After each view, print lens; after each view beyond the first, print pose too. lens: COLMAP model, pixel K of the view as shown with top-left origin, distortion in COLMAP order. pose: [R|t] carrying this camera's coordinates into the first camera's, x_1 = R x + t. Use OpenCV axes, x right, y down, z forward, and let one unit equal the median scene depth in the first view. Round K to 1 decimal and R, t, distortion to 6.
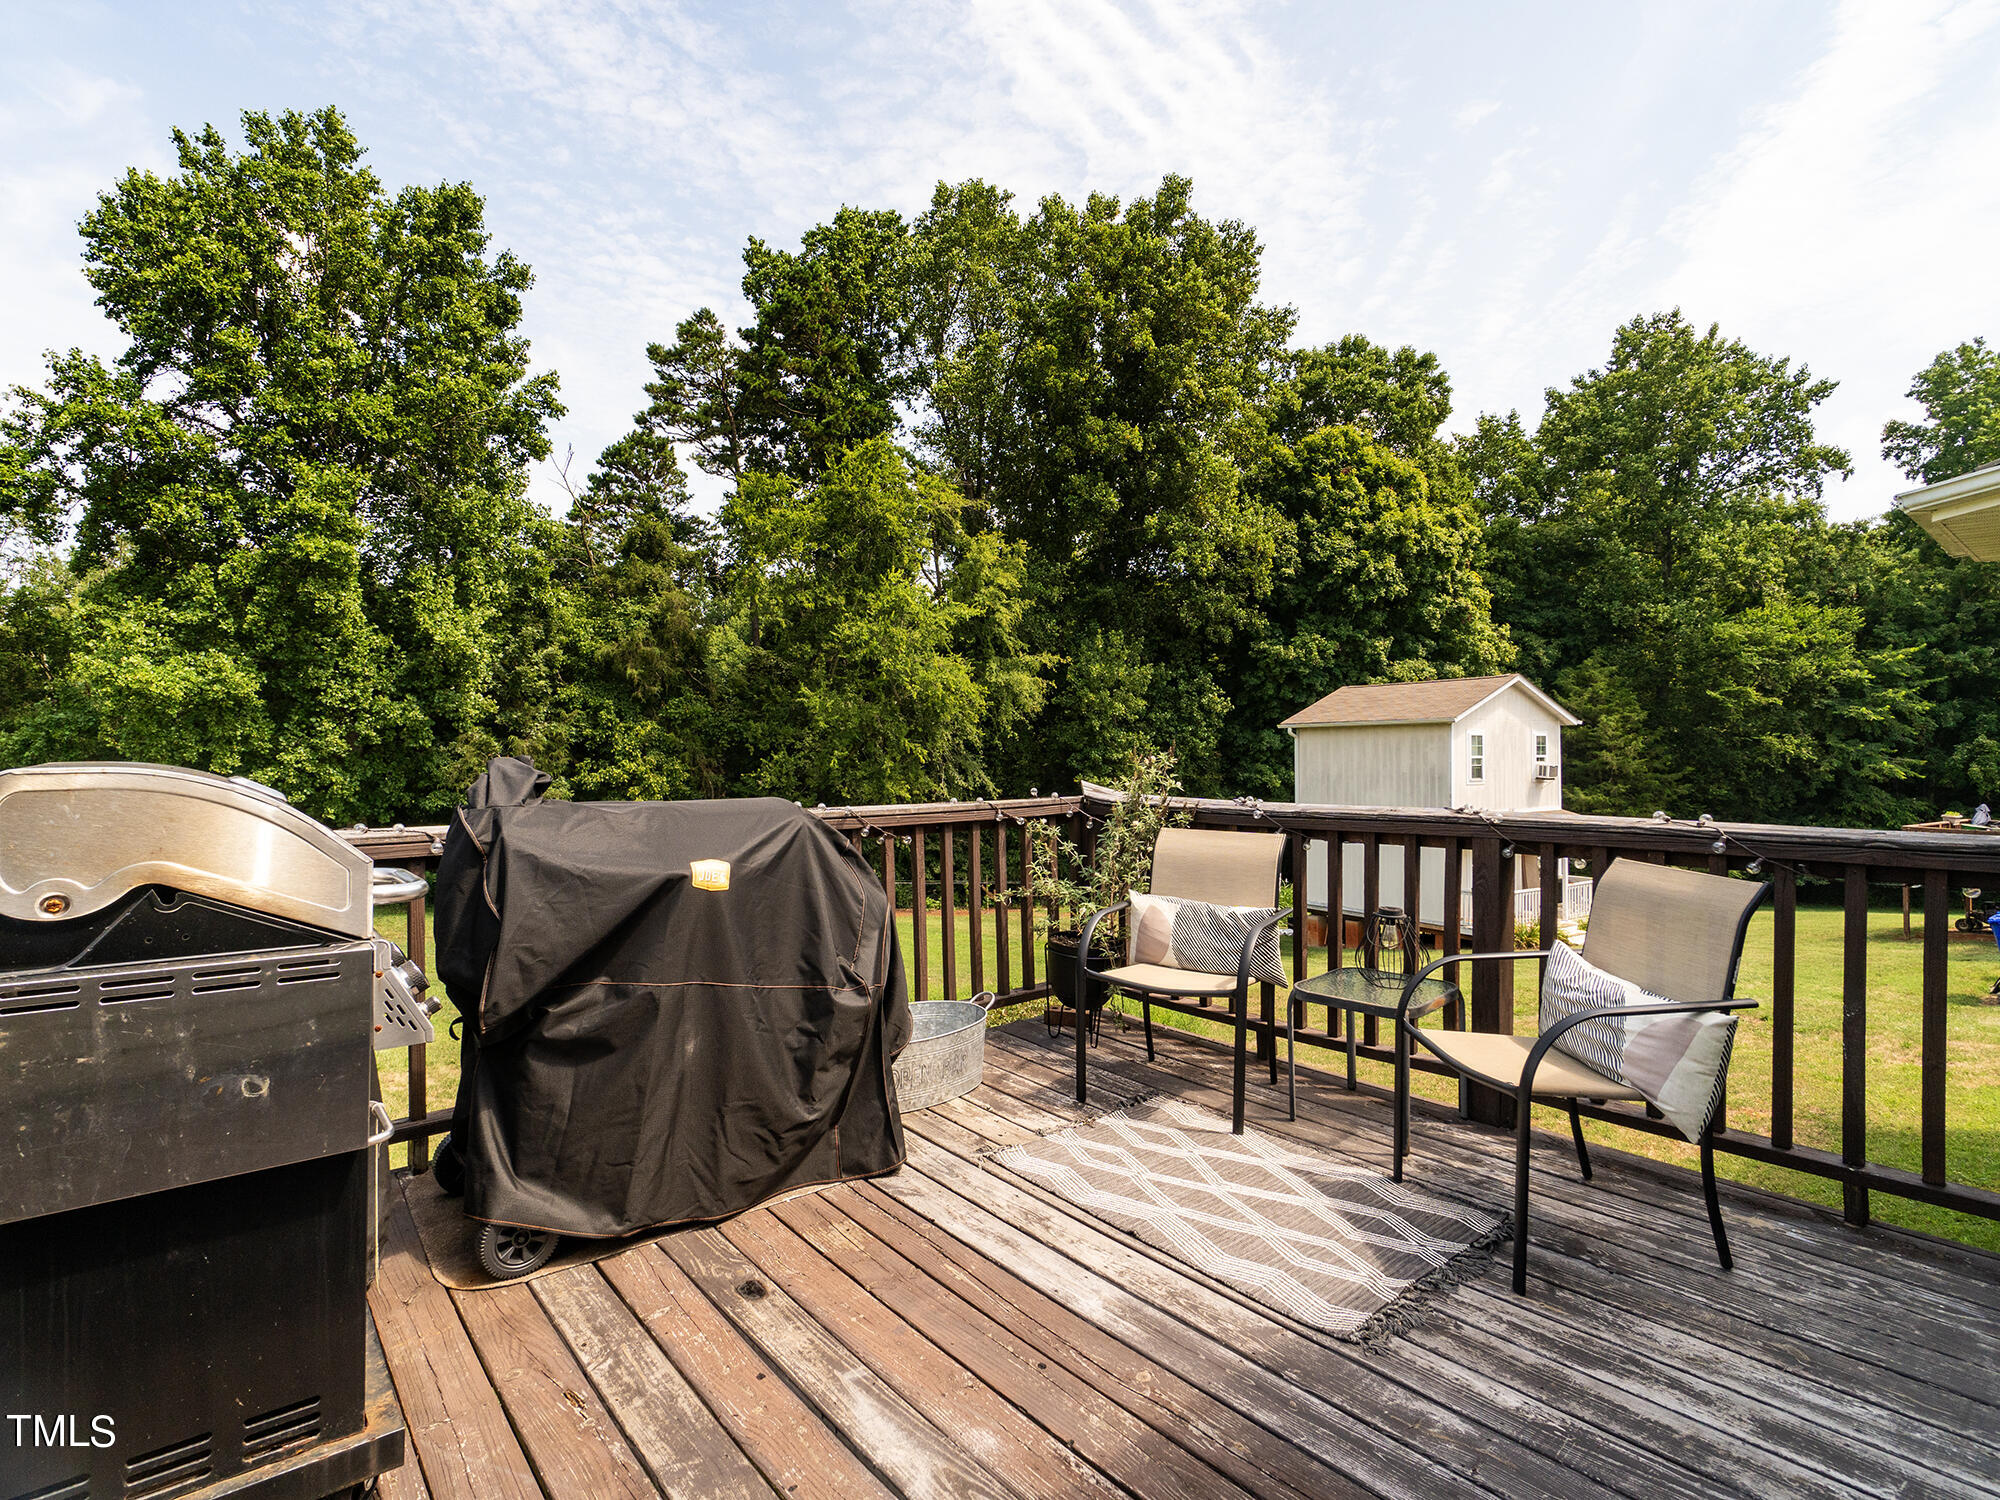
lens RADIAL K [[981.5, 0, 966.8], [0, 981.5, 756.0], [0, 0, 1]] dist [-0.004516, -0.000805]
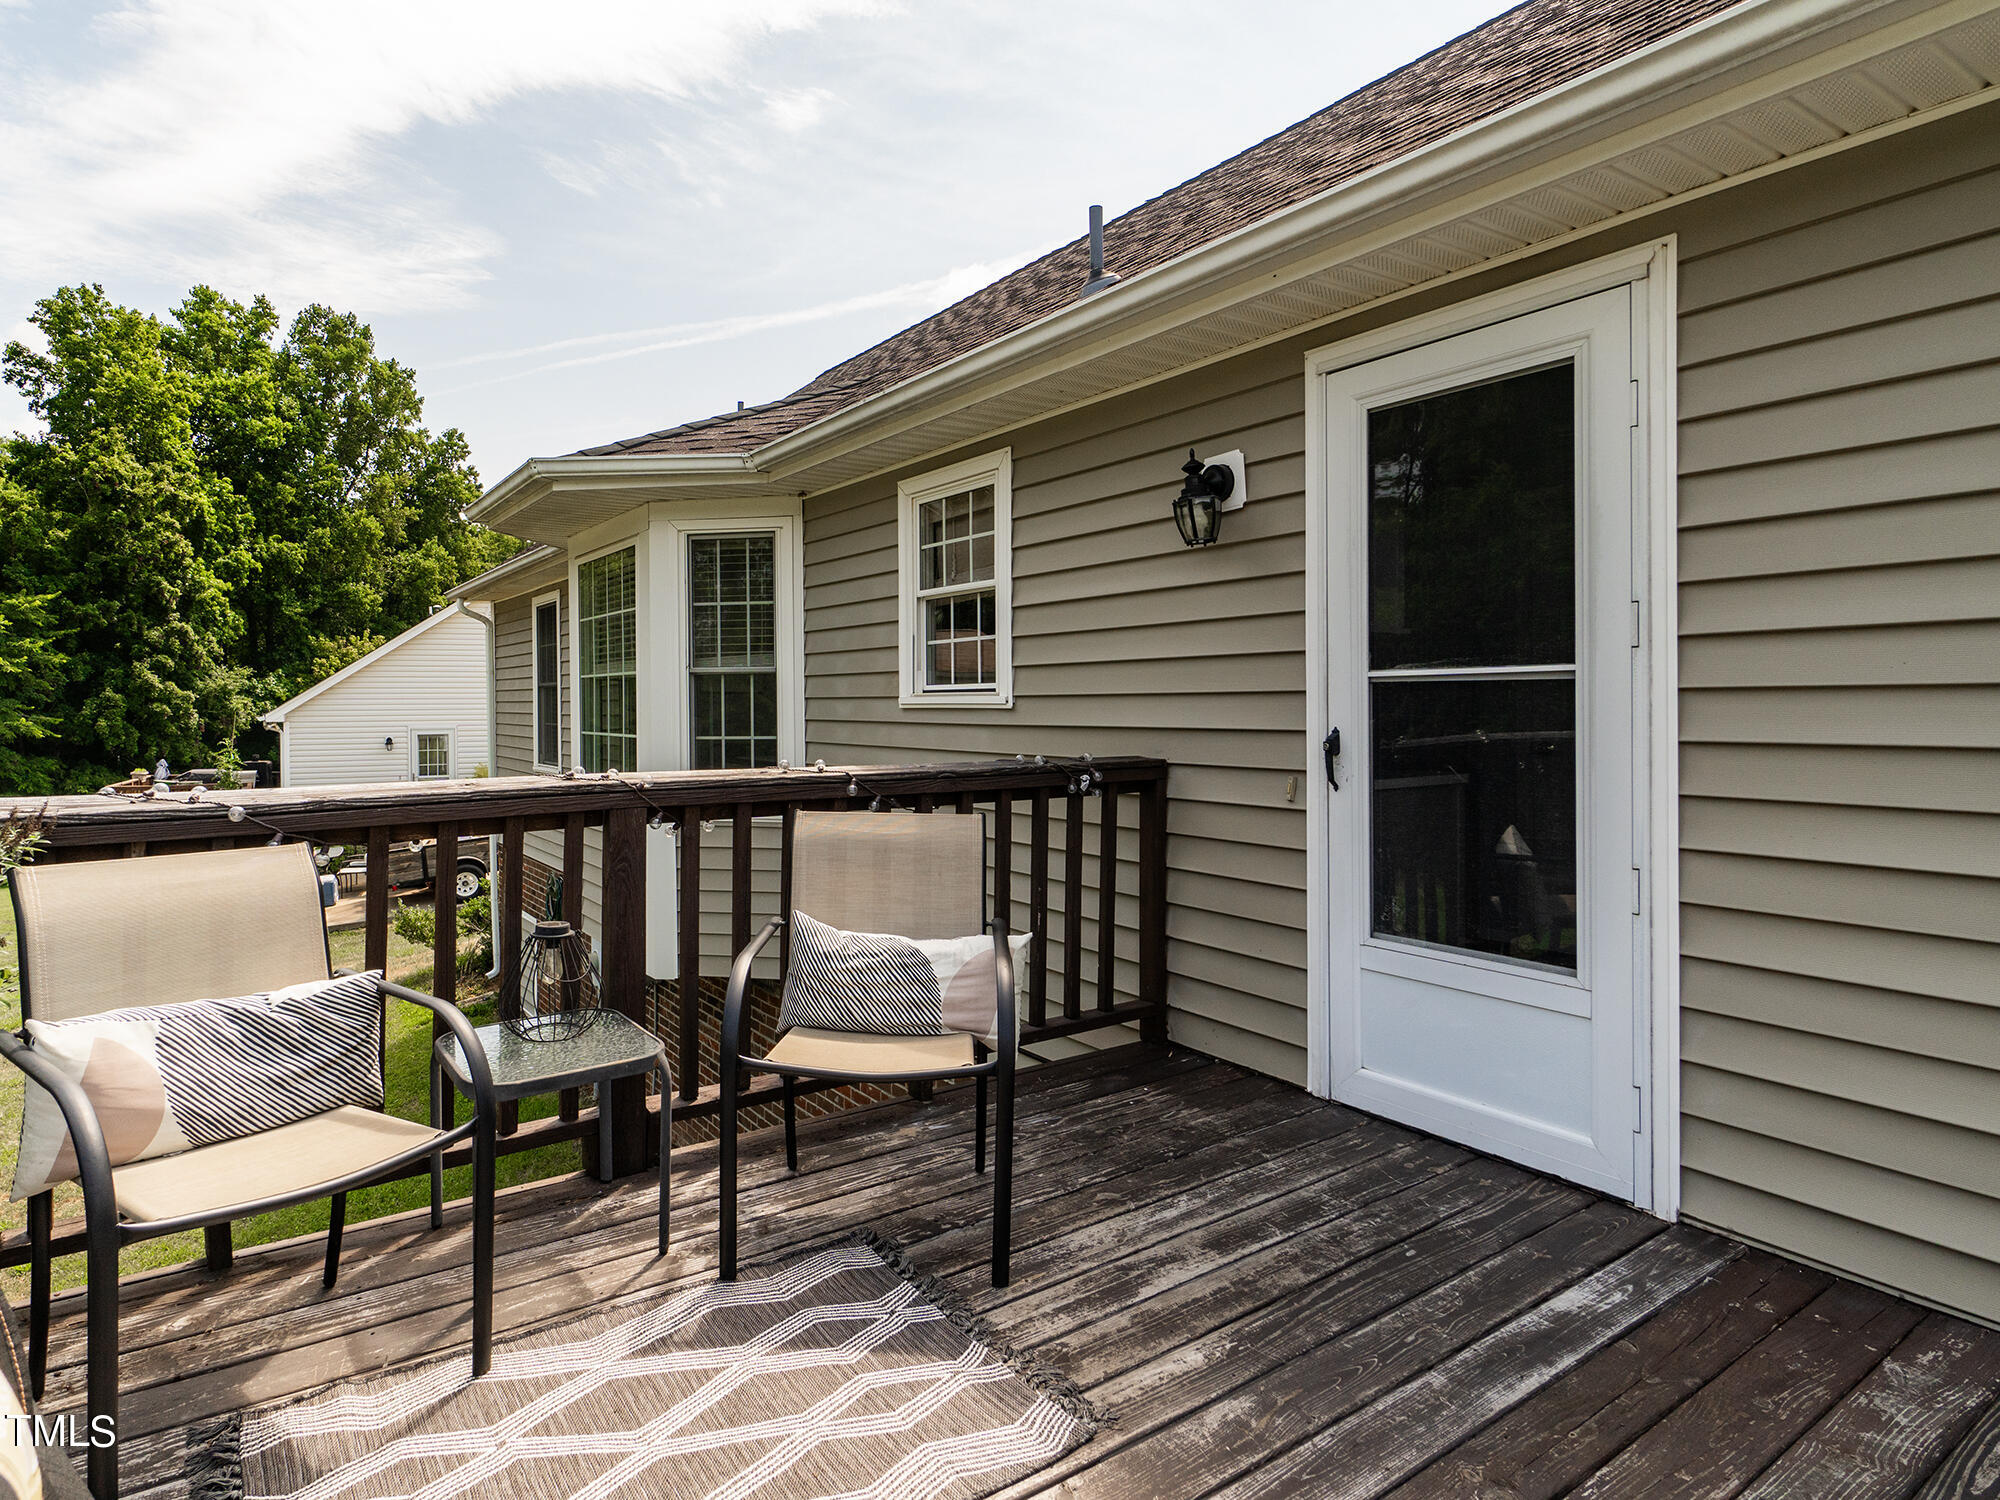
lens RADIAL K [[1139.0, 0, 927.0], [0, 1139.0, 723.6], [0, 0, 1]] dist [-0.001558, -0.000929]
pose [[0.098799, -0.022192, 0.994860, -0.037306], [0.013224, 0.999692, 0.020987, -0.000045], [-0.995020, 0.011083, 0.099062, 0.072825]]
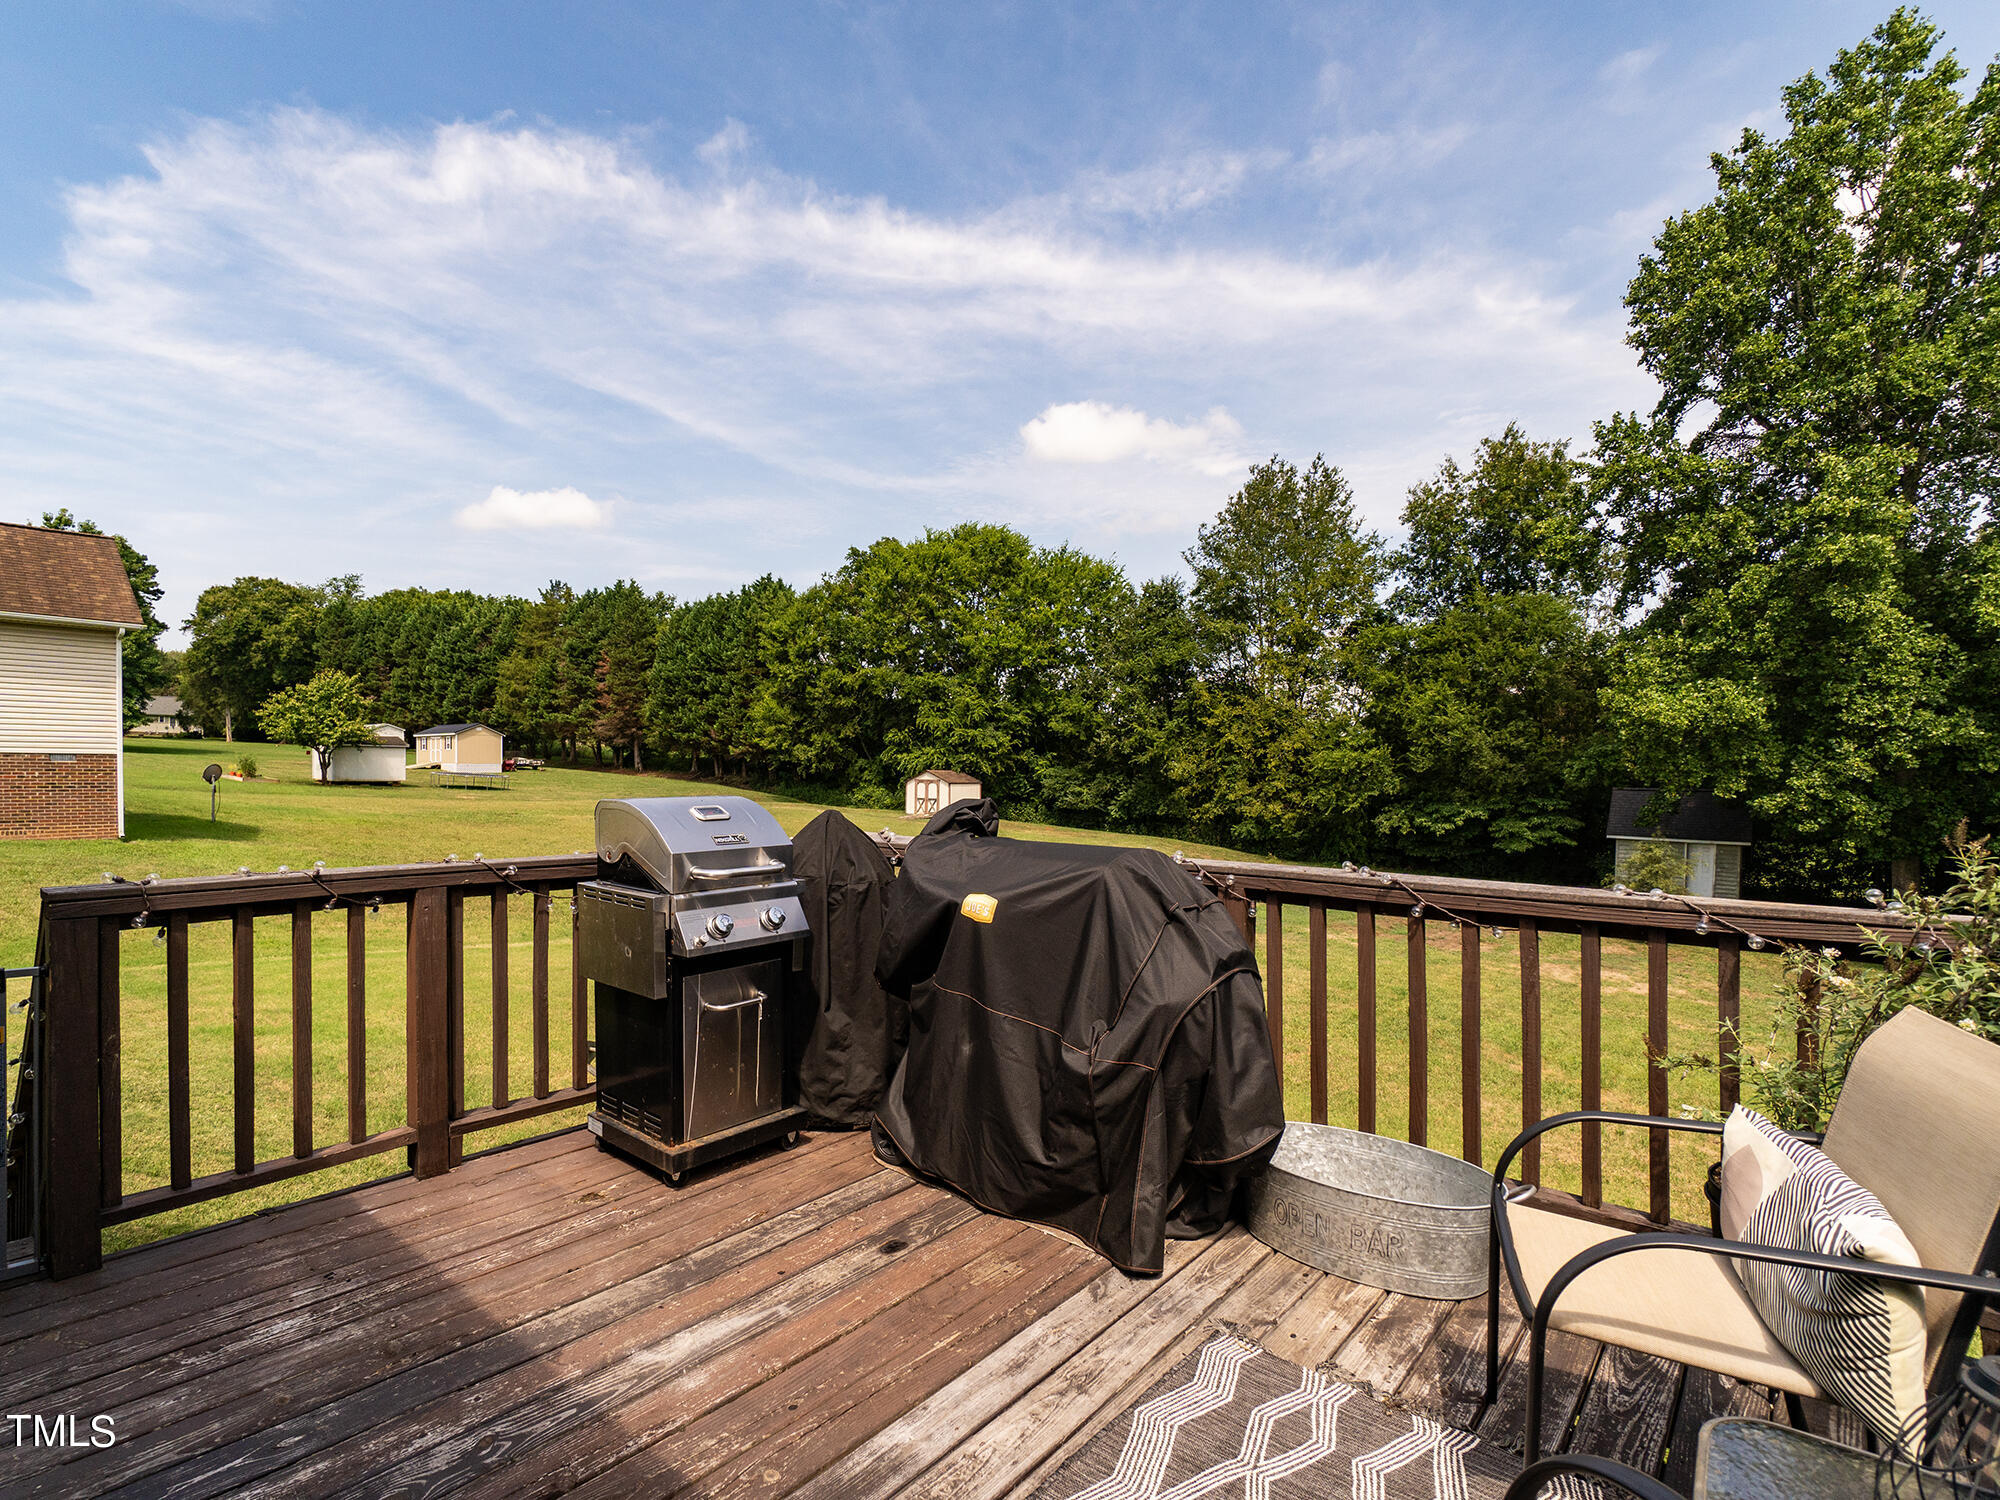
lens RADIAL K [[976.7, 0, 968.2], [0, 976.7, 824.3], [0, 0, 1]] dist [-0.008102, 0.001190]
pose [[0.173588, 0.059849, -0.982998, 0.080516], [-0.011764, 0.998206, 0.058698, -0.004047], [0.984748, 0.001375, 0.173981, 0.074590]]
